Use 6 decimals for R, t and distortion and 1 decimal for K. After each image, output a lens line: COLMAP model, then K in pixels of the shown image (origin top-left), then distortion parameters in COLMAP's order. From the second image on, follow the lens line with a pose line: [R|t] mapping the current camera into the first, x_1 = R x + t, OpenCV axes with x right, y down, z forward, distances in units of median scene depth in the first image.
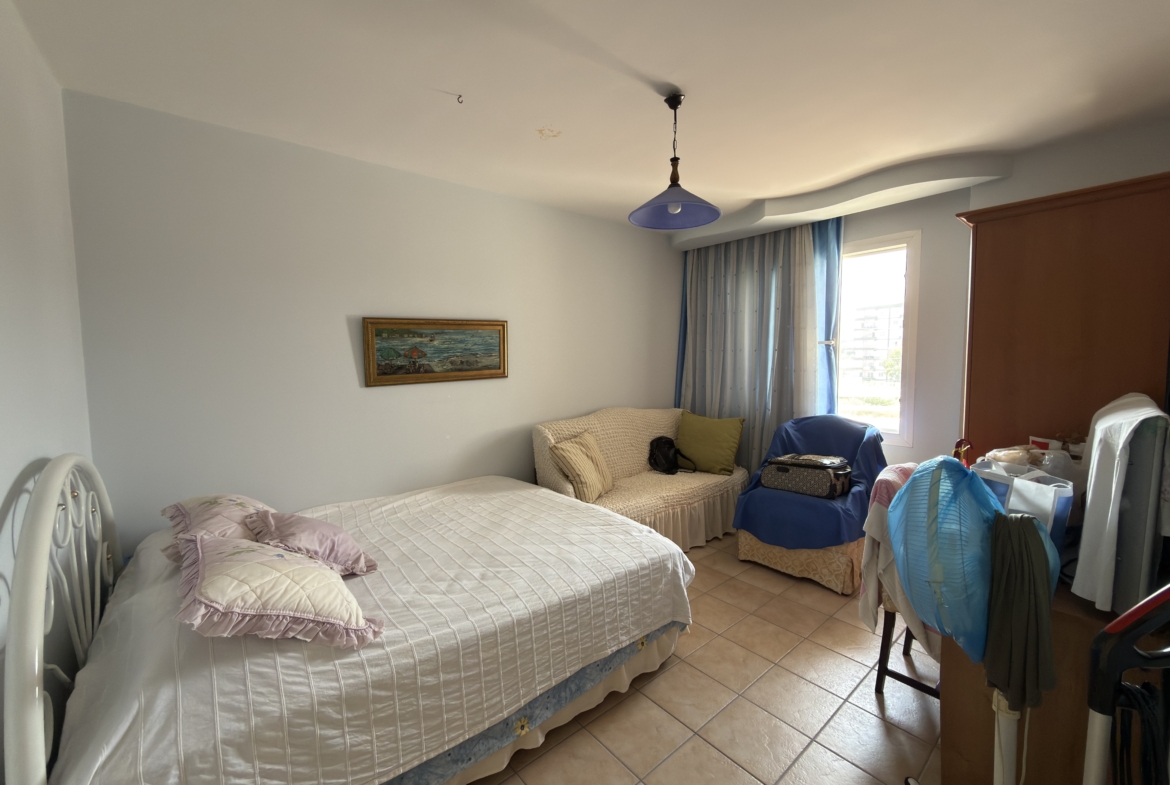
lens RADIAL K [[465.3, 0, 585.1], [0, 465.3, 391.1], [0, 0, 1]] dist [0.000716, -0.000101]
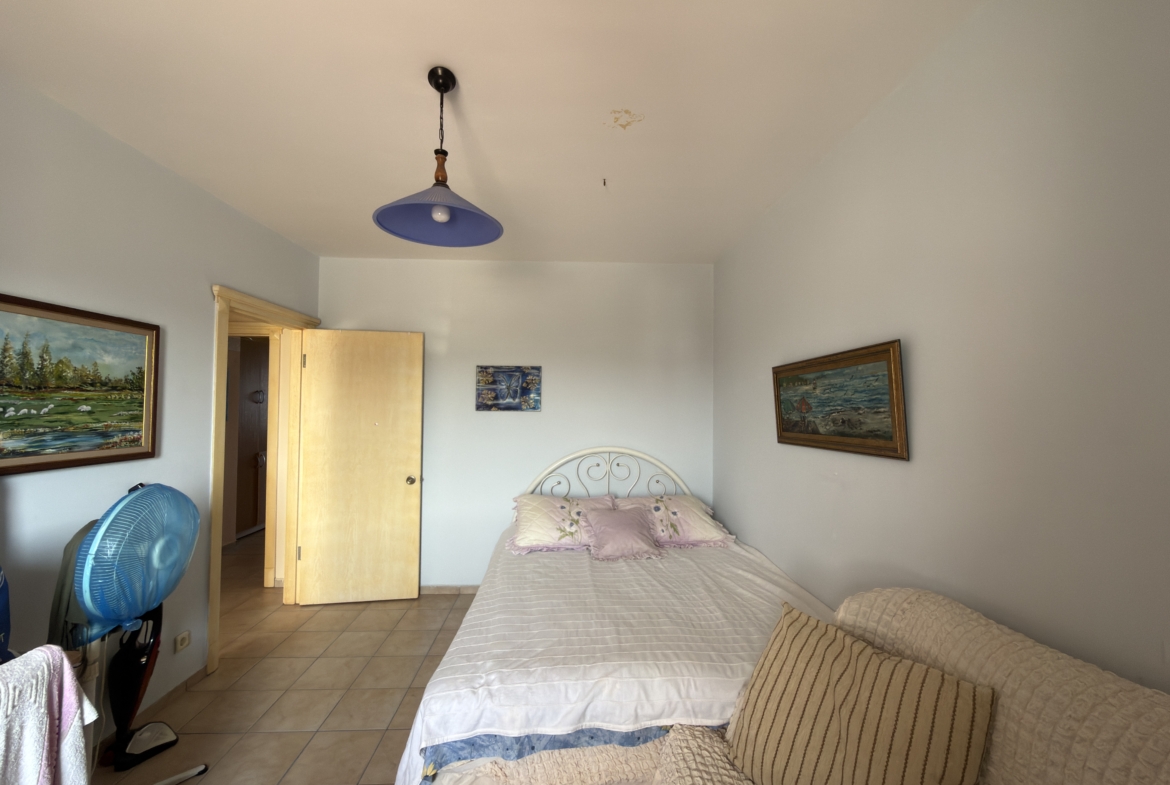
lens RADIAL K [[465.3, 0, 585.1], [0, 465.3, 391.1], [0, 0, 1]] dist [0.000716, -0.000101]
pose [[-0.607514, -0.016129, -0.794145, 0.438483], [-0.060565, 0.997824, 0.026066, -0.100284], [0.791996, 0.063933, -0.607169, 1.135041]]
